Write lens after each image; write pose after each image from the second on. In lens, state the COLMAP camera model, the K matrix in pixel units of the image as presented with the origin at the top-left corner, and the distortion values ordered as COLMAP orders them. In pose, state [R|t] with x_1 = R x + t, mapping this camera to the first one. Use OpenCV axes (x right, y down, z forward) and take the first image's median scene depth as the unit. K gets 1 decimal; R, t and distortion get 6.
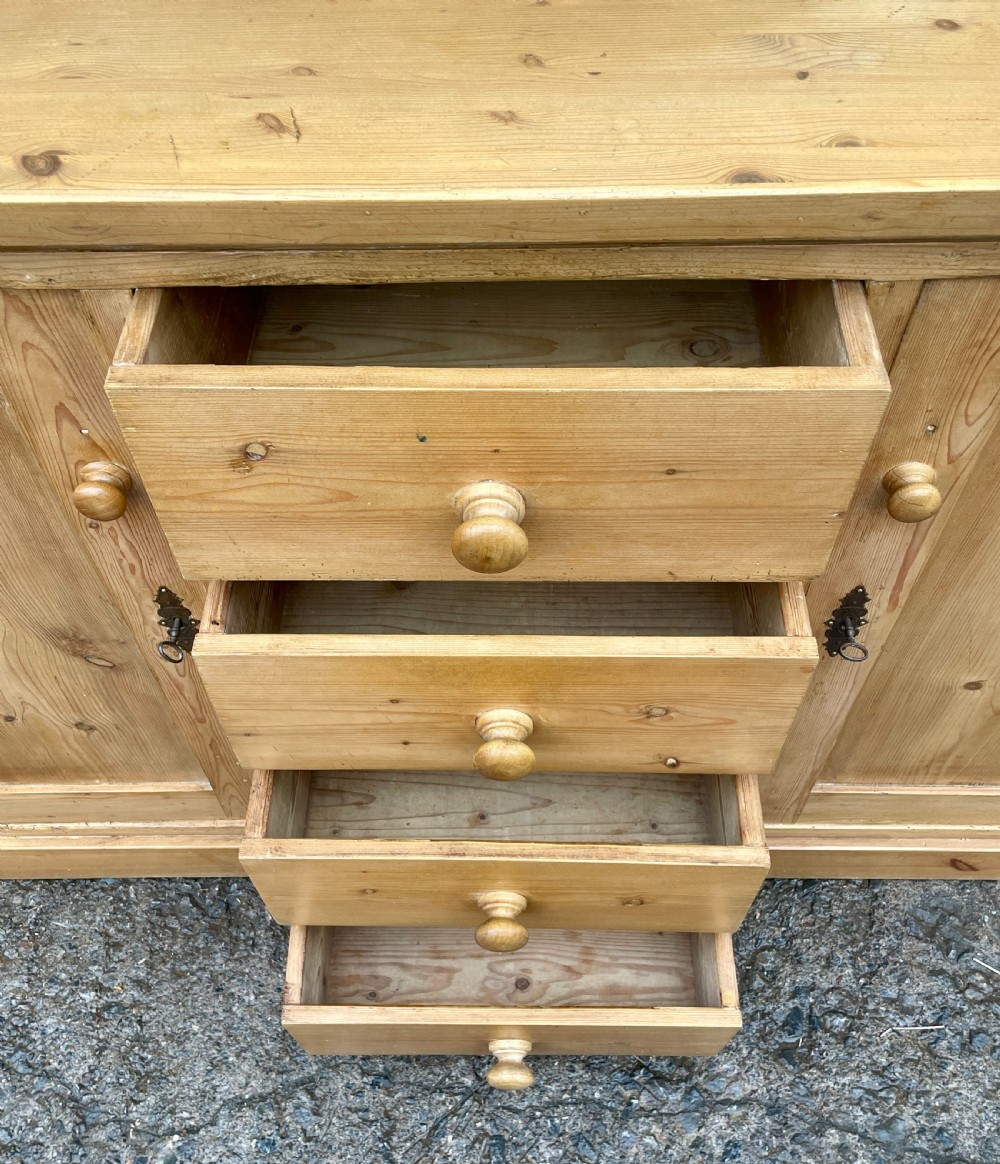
lens RADIAL K [[1088.7, 0, 486.0], [0, 1088.7, 600.6], [0, 0, 1]] dist [0.022520, 0.000000]
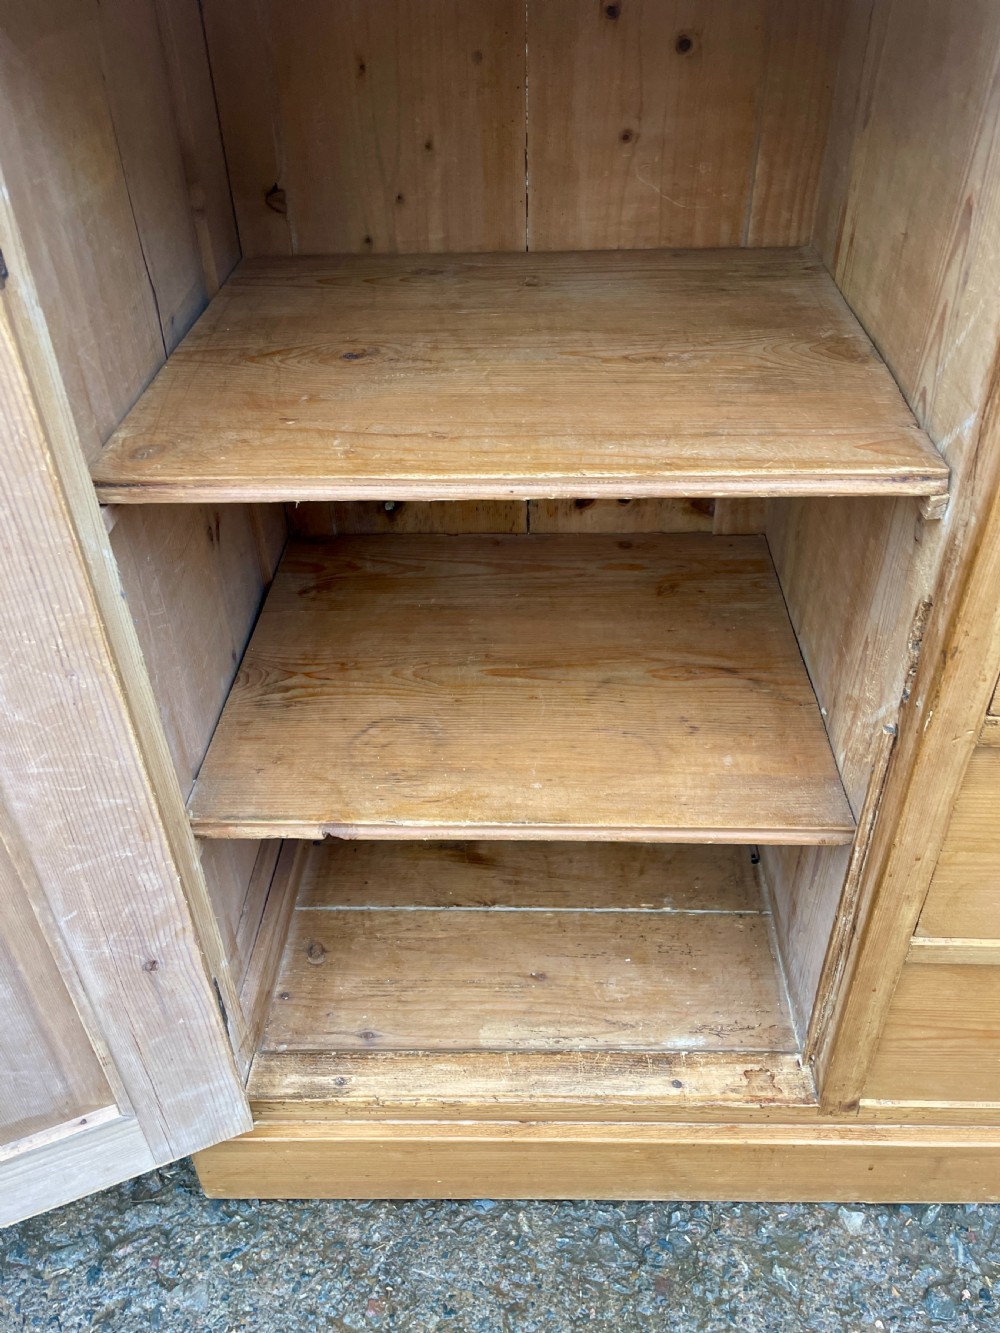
lens RADIAL K [[1091.0, 0, 508.0], [0, 1091.0, 642.8], [0, 0, 1]] dist [0.038899, -0.047090]
pose [[0.999904, 0.013802, 0.001031, -0.352820], [-0.012829, 0.952216, -0.305157, 0.139397], [-0.005193, 0.305114, 0.952302, 0.261526]]
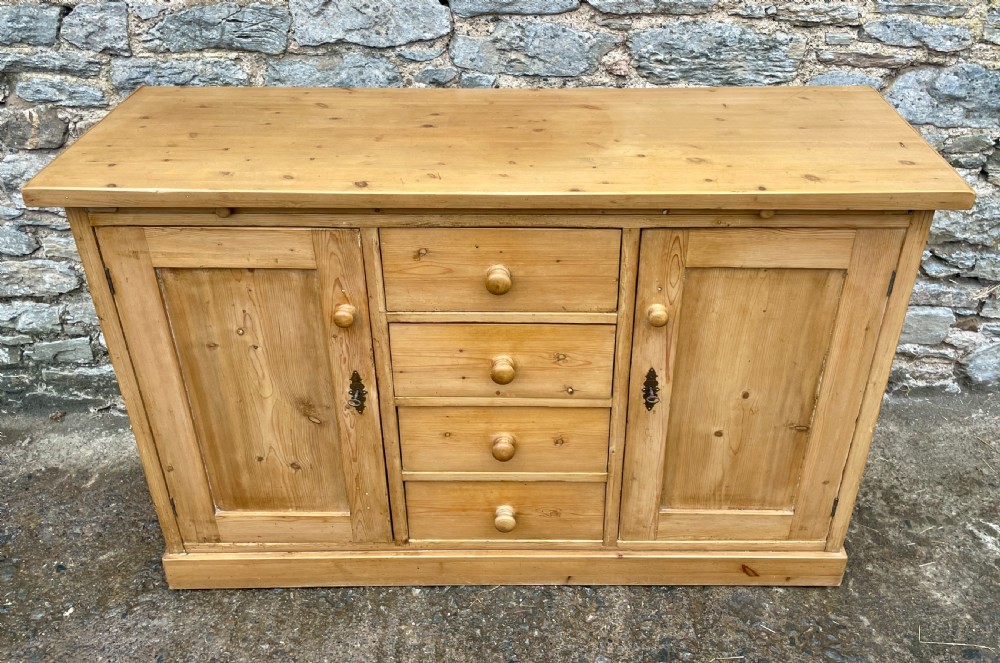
lens RADIAL K [[851.3, 0, 530.9], [0, 851.3, 265.8], [0, 0, 1]] dist [0.068978, -0.071332]
pose [[0.999361, 0.016752, 0.031570, 0.010022], [-0.002268, 0.911290, -0.411759, 0.367823], [-0.035668, 0.411425, 0.910746, -0.522911]]
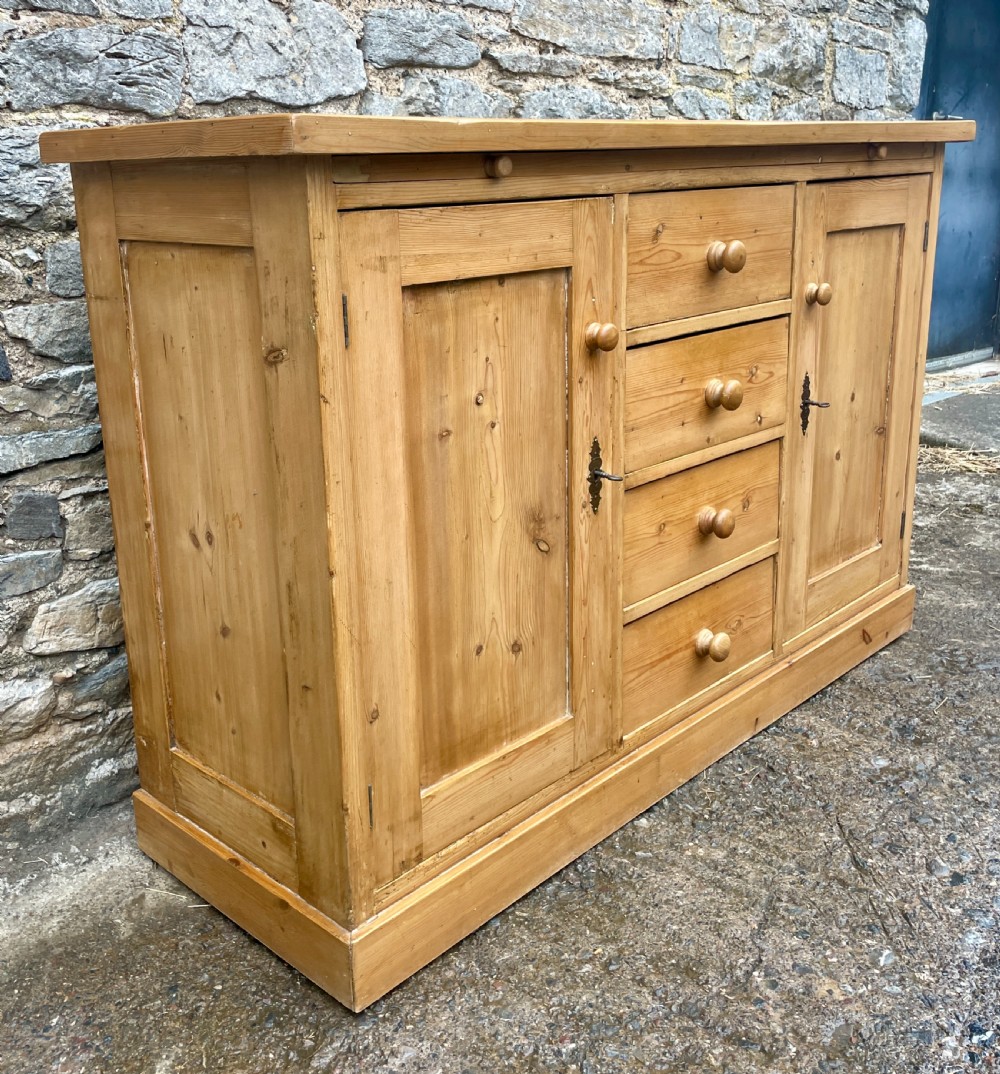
lens RADIAL K [[1131.3, 0, 449.2], [0, 1131.3, 459.7], [0, 0, 1]] dist [0.041400, 0.000000]
pose [[0.697705, -0.171760, 0.695490, -1.093942], [0.592673, 0.683753, -0.425699, 0.407276], [-0.402426, 0.709211, 0.578855, 0.097055]]
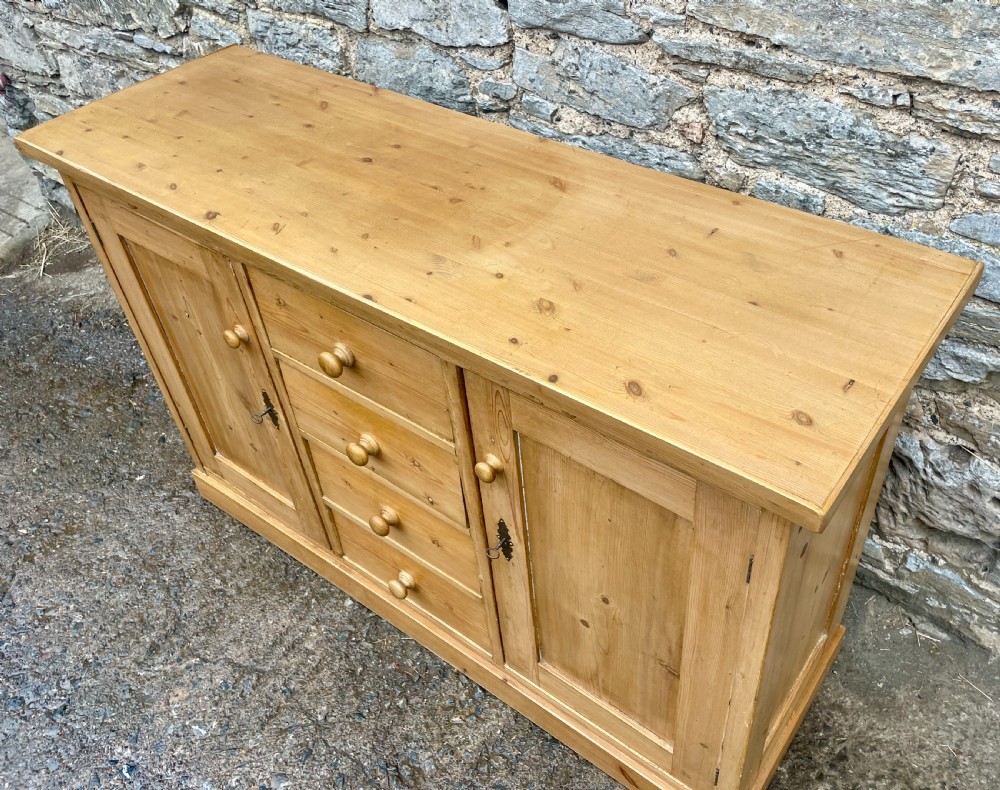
lens RADIAL K [[865.8, 0, 556.1], [0, 865.8, 369.3], [0, 0, 1]] dist [0.083377, -0.109892]
pose [[0.817042, 0.372878, -0.439778, 0.674060], [-0.458647, 0.882533, -0.103817, -0.089194], [0.349408, 0.286526, 0.892086, -0.296635]]
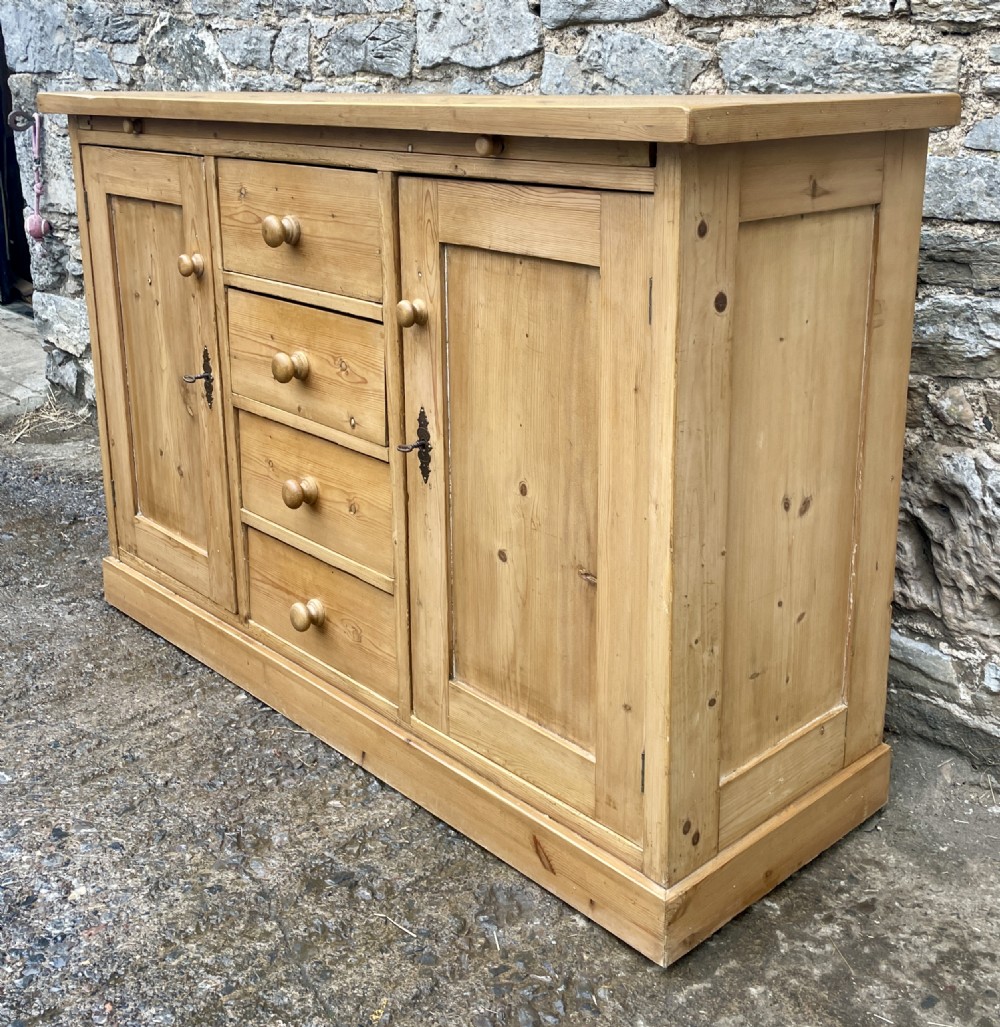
lens RADIAL K [[1226.2, 0, 562.8], [0, 1226.2, 412.0], [0, 0, 1]] dist [0.049924, 0.000000]
pose [[0.705793, 0.208235, -0.677122, 1.172157], [-0.591576, 0.699091, -0.401633, 0.409801], [0.389736, 0.684039, 0.616601, -0.043490]]
